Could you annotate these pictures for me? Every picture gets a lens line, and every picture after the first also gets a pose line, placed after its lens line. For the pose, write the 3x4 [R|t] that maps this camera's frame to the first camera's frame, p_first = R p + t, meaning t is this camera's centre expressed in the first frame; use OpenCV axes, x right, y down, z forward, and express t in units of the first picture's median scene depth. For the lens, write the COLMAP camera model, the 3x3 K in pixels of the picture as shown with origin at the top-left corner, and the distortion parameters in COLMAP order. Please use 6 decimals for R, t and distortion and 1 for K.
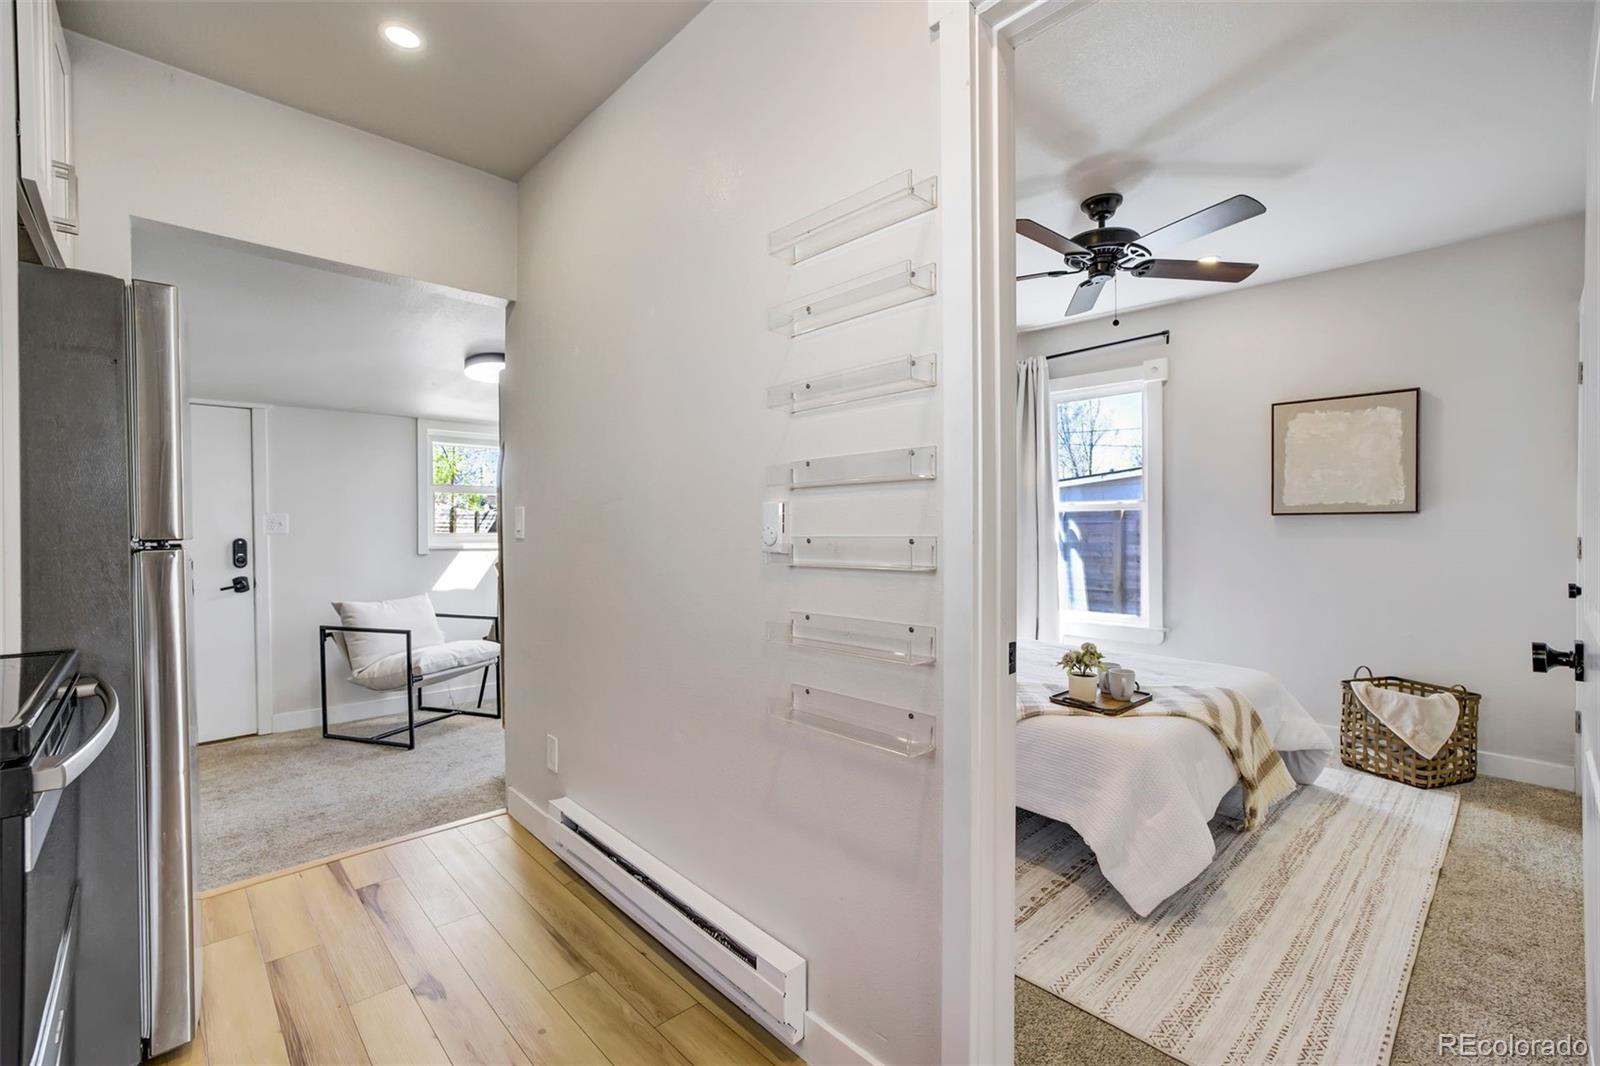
lens RADIAL K [[686.6, 0, 800.0], [0, 686.6, 533.0], [0, 0, 1]] dist [-0.035248, 0.016916]
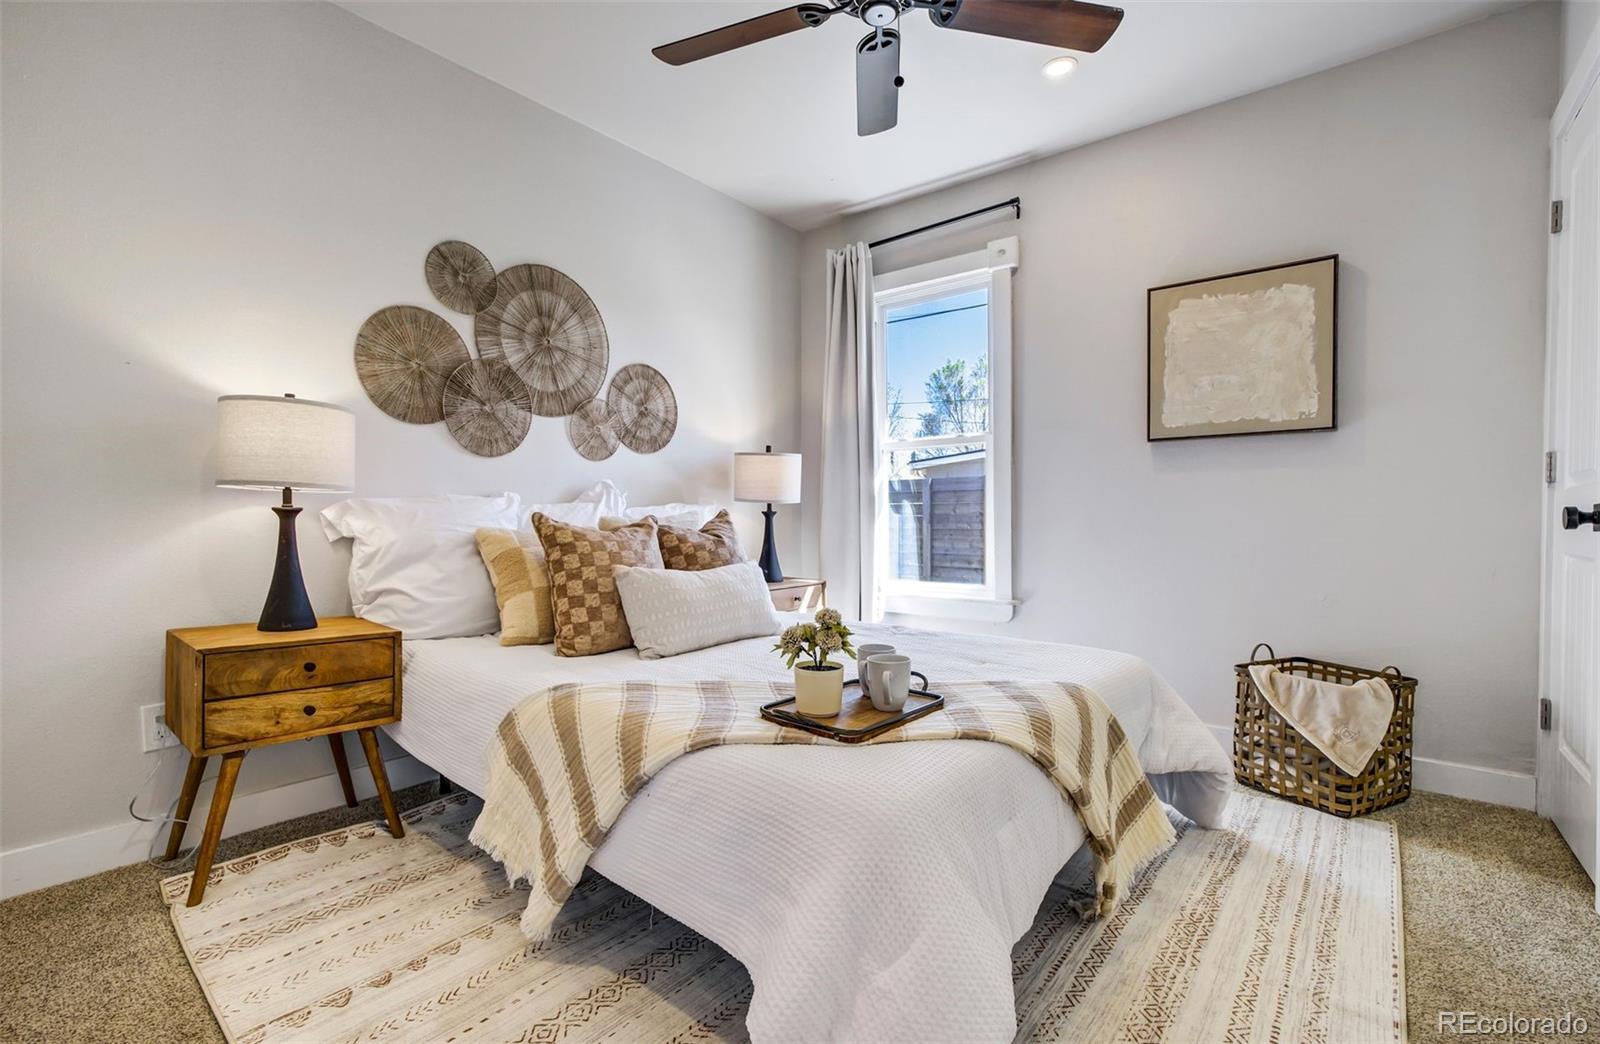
lens RADIAL K [[712.7, 0, 779.3], [0, 712.7, 533.6], [0, 0, 1]] dist [-0.043562, 0.021878]
pose [[0.992939, -0.002990, 0.118591, 0.261034], [0.001262, 0.999892, 0.014639, 0.075983], [-0.118622, -0.014386, 0.992835, 0.358392]]
